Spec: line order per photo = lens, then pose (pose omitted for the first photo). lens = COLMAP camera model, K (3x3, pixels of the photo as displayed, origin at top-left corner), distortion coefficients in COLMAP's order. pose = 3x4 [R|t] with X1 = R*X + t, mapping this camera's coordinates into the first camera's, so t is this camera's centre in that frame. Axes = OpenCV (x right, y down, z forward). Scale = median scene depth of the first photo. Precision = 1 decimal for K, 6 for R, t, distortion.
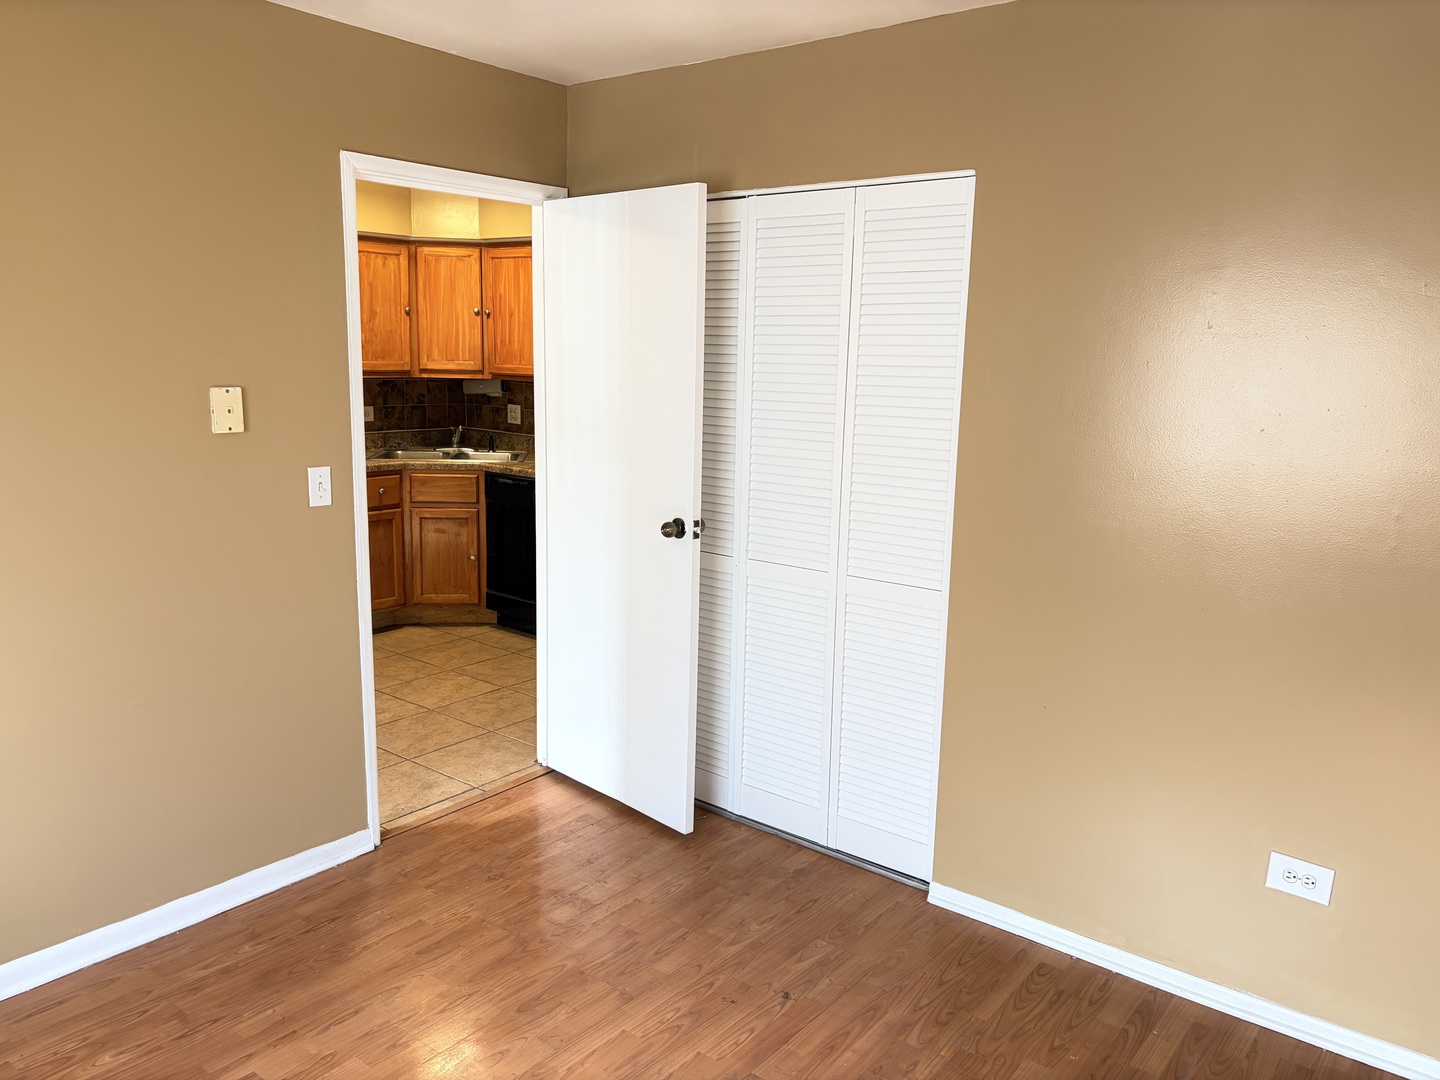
lens RADIAL K [[1084.4, 0, 707.7], [0, 1084.4, 536.8], [0, 0, 1]] dist [0.061932, -0.041395]
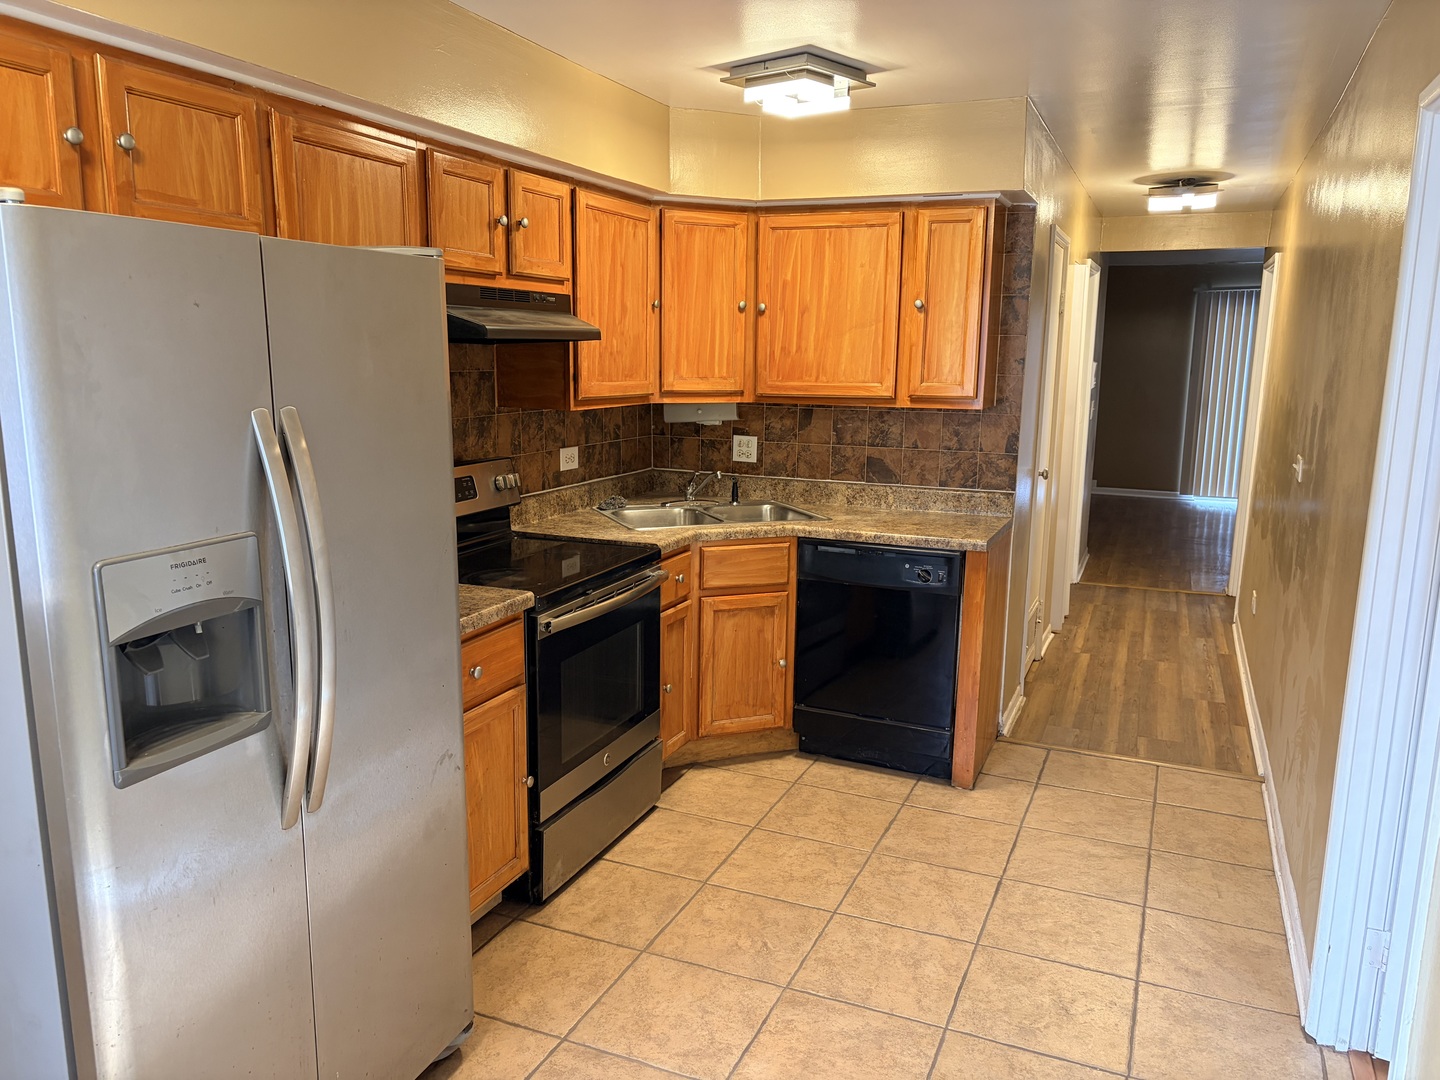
lens RADIAL K [[1084.4, 0, 725.6], [0, 1084.4, 549.9], [0, 0, 1]] dist [0.061932, -0.041395]
pose [[0.963466, -0.059045, 0.261240, -0.418395], [0.055336, 0.998235, 0.021537, -0.067910], [-0.262050, -0.006294, 0.965034, 0.336594]]
